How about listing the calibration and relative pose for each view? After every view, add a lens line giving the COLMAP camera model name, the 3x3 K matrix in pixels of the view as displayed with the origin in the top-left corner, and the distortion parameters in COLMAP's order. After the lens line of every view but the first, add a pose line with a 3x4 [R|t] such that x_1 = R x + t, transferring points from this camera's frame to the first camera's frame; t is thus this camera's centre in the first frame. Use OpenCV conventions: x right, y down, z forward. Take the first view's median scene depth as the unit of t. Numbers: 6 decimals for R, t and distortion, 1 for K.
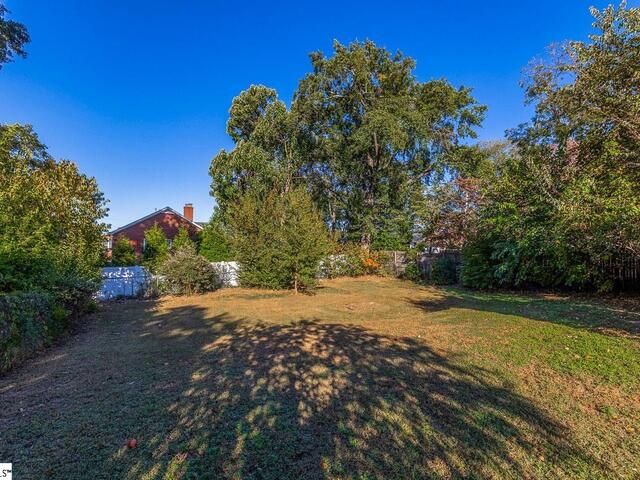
lens RADIAL K [[306.7, 0, 318.6], [0, 306.7, 236.4], [0, 0, 1]] dist [0.021413, -0.000779]
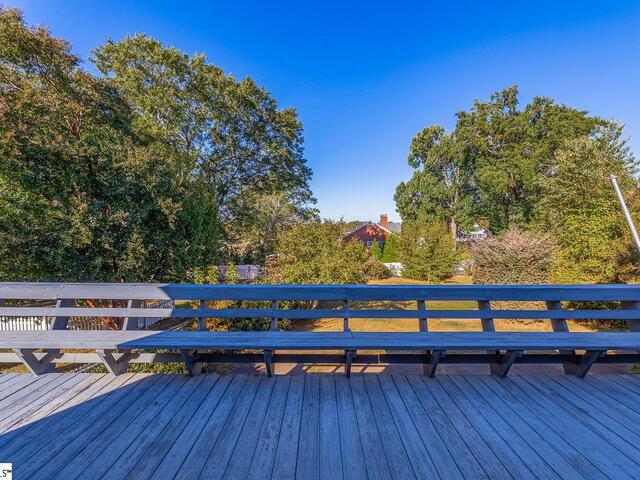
lens RADIAL K [[302.1, 0, 324.1], [0, 302.1, 239.7], [0, 0, 1]] dist [-0.001907, 0.012169]
pose [[0.797313, 0.003198, -0.603558, 0.428229], [0.036655, 0.997884, 0.053709, -0.159627], [0.602452, -0.064946, 0.795508, -0.633525]]
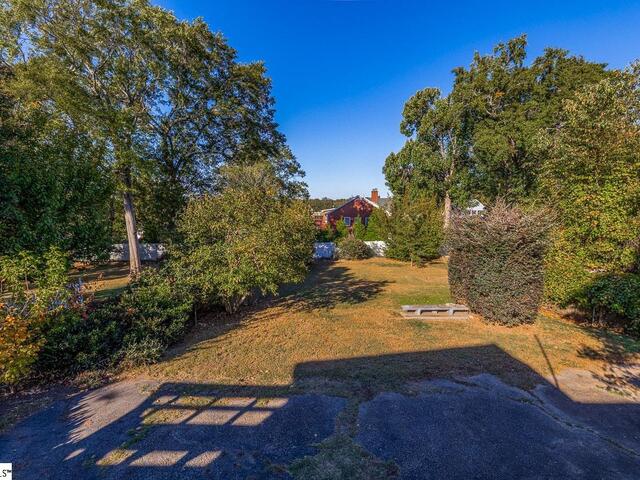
lens RADIAL K [[306.7, 0, 318.6], [0, 306.7, 236.4], [0, 0, 1]] dist [0.021413, -0.000779]
pose [[0.790520, 0.049402, -0.610441, 0.436772], [0.030892, 0.992256, 0.120306, -0.145913], [0.611657, -0.113962, 0.782872, -0.450218]]
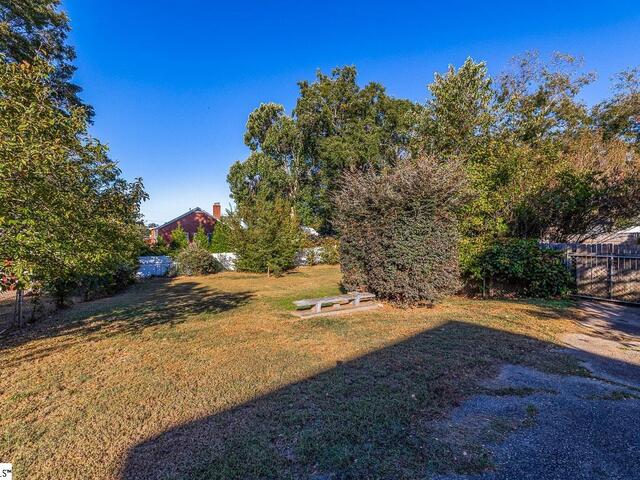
lens RADIAL K [[307.3, 0, 318.5], [0, 307.3, 241.1], [0, 0, 1]] dist [-0.000538, -0.000111]
pose [[0.989624, 0.000291, -0.143683, 0.301463], [0.007563, 0.998506, 0.054116, -0.040215], [0.143484, -0.054641, 0.988143, -0.291283]]
